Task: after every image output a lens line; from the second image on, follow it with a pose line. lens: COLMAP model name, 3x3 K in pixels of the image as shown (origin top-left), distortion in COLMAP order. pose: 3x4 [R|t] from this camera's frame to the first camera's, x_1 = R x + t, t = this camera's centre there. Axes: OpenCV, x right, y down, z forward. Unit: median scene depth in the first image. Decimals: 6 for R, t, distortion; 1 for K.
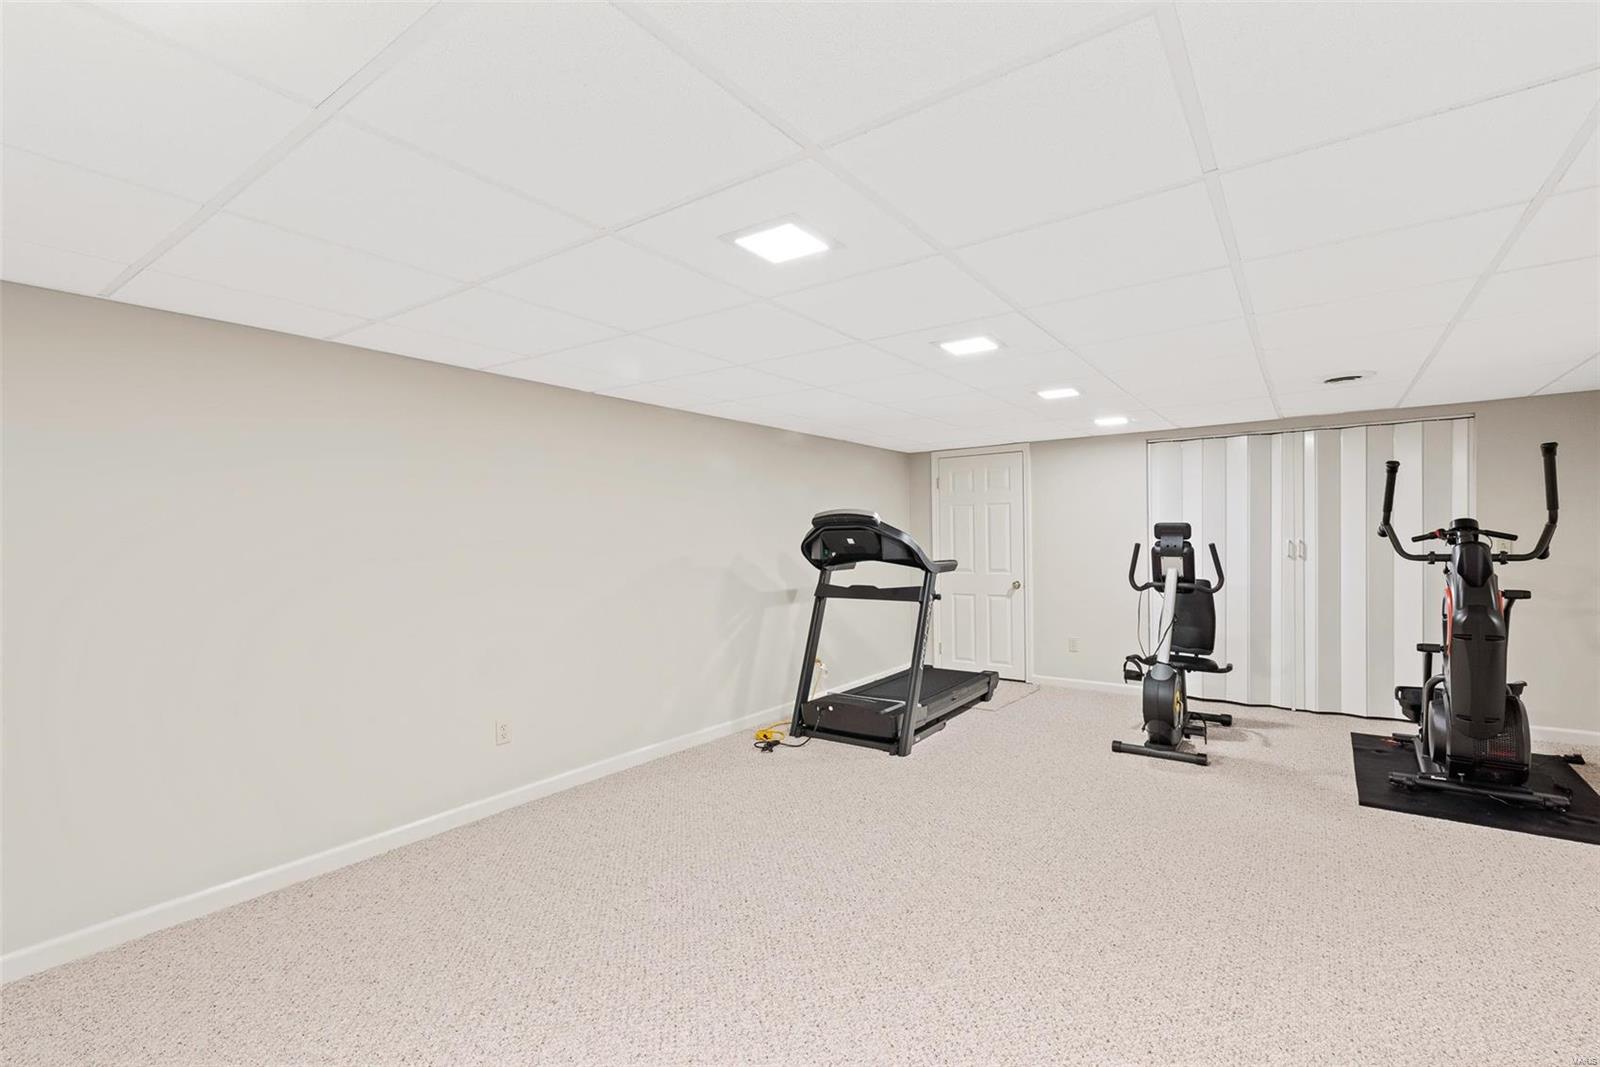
lens RADIAL K [[717.3, 0, 795.2], [0, 717.3, 540.7], [0, 0, 1]] dist [0.000207, -0.000005]
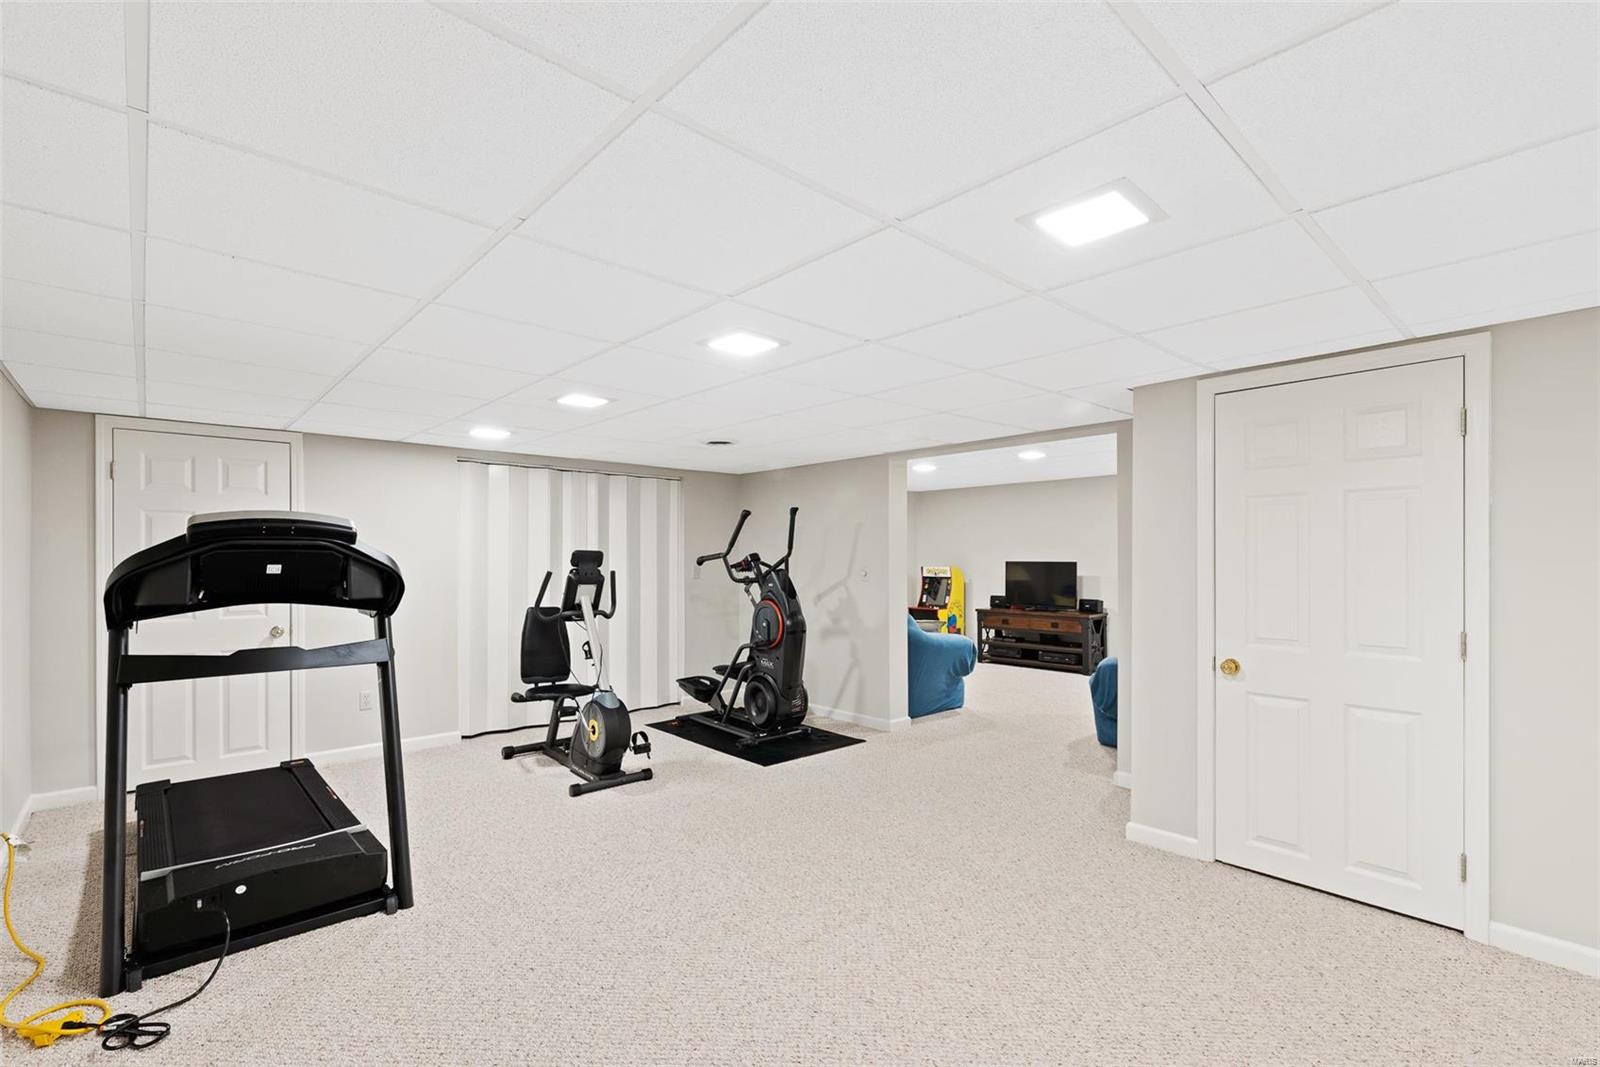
lens RADIAL K [[715.9, 0, 798.7], [0, 715.9, 565.0], [0, 0, 1]] dist [-0.000930, -0.000070]
pose [[0.204636, 0.005233, 0.978824, -0.385754], [0.000983, 0.999984, -0.005552, 0.000662], [-0.978838, 0.002098, 0.204628, 0.506780]]
